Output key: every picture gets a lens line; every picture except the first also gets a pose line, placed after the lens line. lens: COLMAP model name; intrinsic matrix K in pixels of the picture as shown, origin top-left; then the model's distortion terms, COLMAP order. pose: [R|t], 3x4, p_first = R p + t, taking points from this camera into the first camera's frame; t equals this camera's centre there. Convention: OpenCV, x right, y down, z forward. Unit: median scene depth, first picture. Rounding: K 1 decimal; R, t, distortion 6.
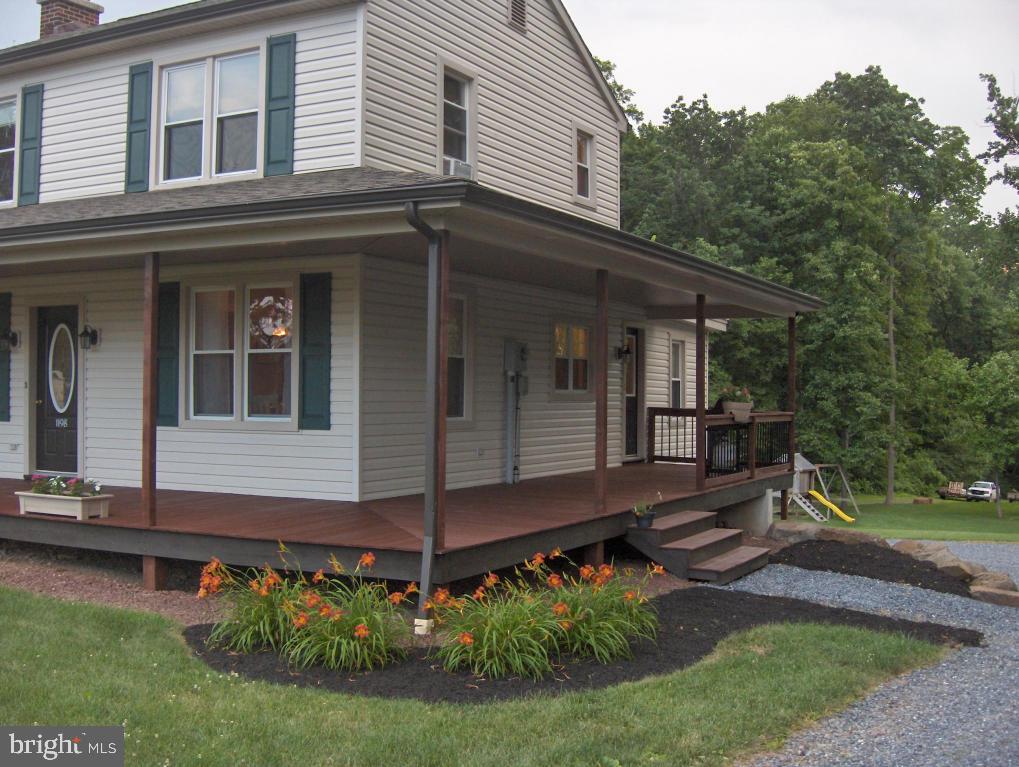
lens RADIAL K [[1192.6, 0, 509.5], [0, 1192.6, 383.5], [0, 0, 1]] dist [-0.149192, 0.014955]
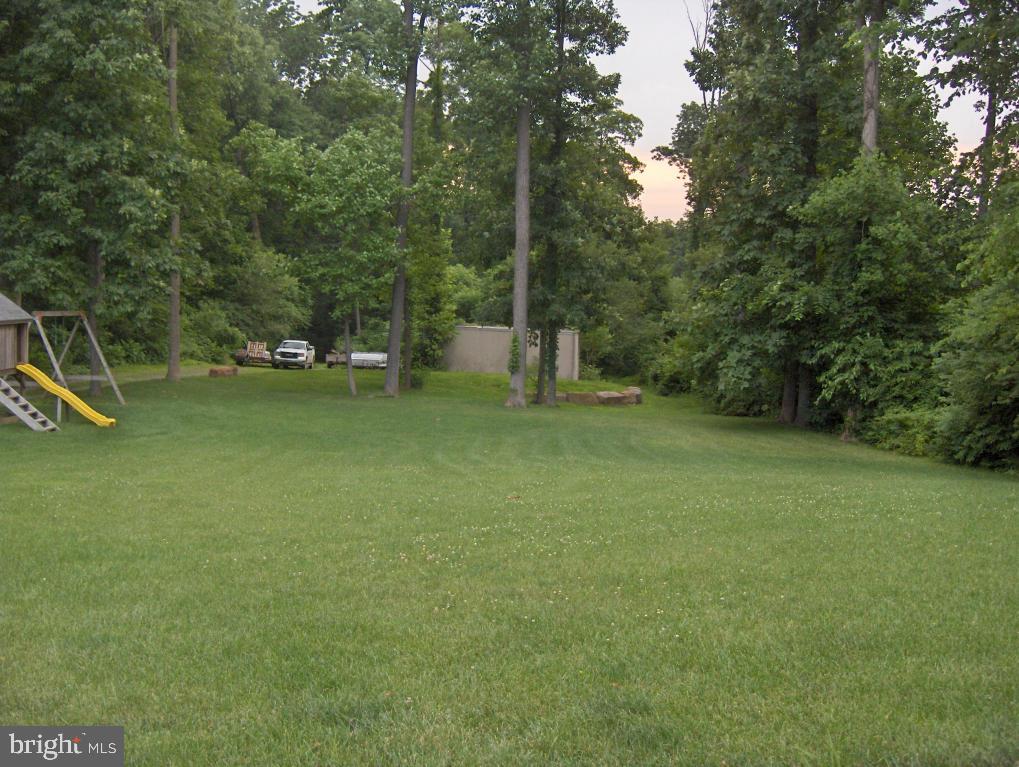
lens RADIAL K [[1192.6, 0, 509.5], [0, 1192.6, 383.5], [0, 0, 1]] dist [-0.149192, 0.014955]
pose [[0.821479, -0.051494, 0.567909, 0.113282], [-0.013929, 0.993805, 0.110259, 0.033155], [-0.570068, -0.098486, 0.815673, 0.379293]]
